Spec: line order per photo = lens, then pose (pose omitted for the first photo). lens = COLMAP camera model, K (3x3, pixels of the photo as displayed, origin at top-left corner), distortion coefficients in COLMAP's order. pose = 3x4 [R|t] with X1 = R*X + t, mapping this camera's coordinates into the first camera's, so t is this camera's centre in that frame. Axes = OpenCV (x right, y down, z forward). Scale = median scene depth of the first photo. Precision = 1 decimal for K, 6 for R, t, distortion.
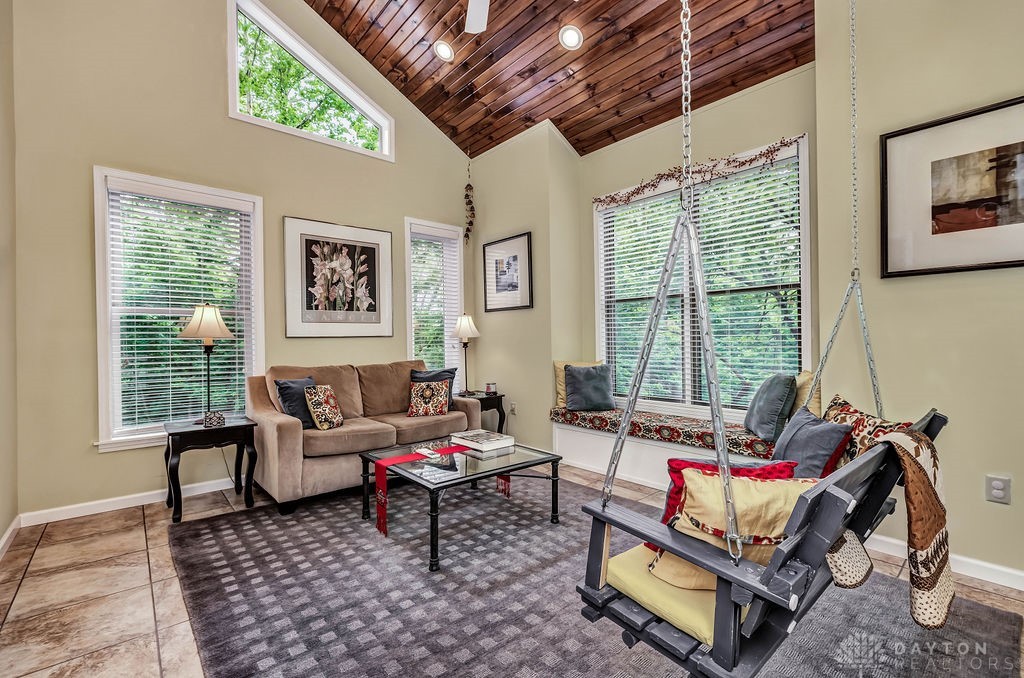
lens RADIAL K [[449.2, 0, 507.1], [0, 449.2, 339.9], [0, 0, 1]] dist [0.001566, -0.000032]
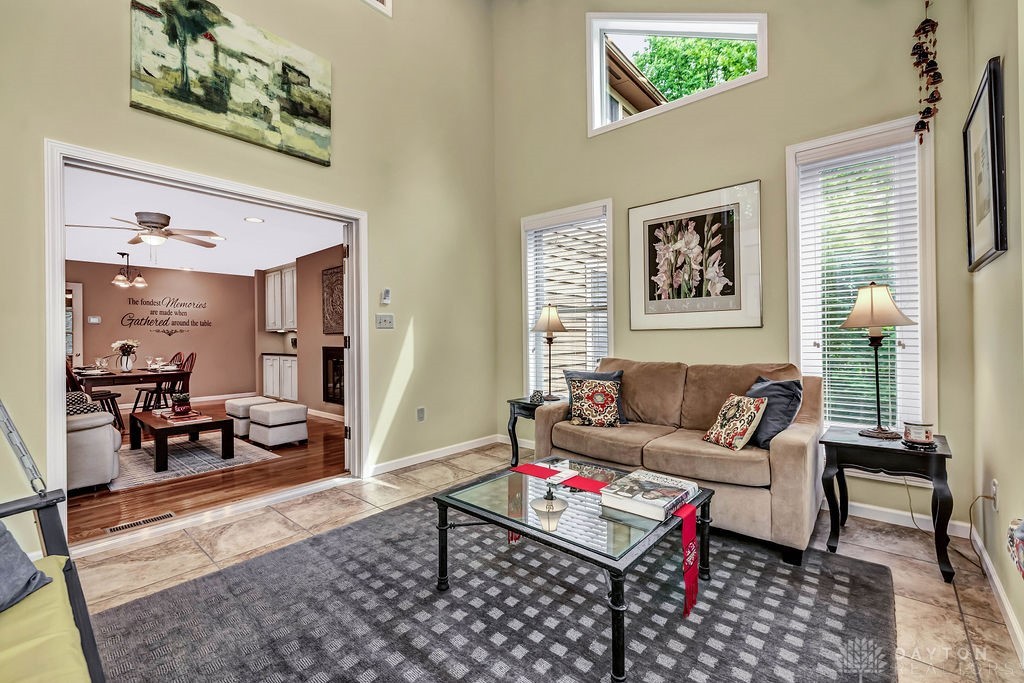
lens RADIAL K [[433.1, 0, 510.1], [0, 433.1, 340.8], [0, 0, 1]] dist [-0.002815, 0.000395]
pose [[0.145922, 0.017990, -0.989133, 0.382649], [0.004581, 0.999812, 0.018860, -0.001699], [0.989286, -0.007283, 0.145812, 0.544259]]
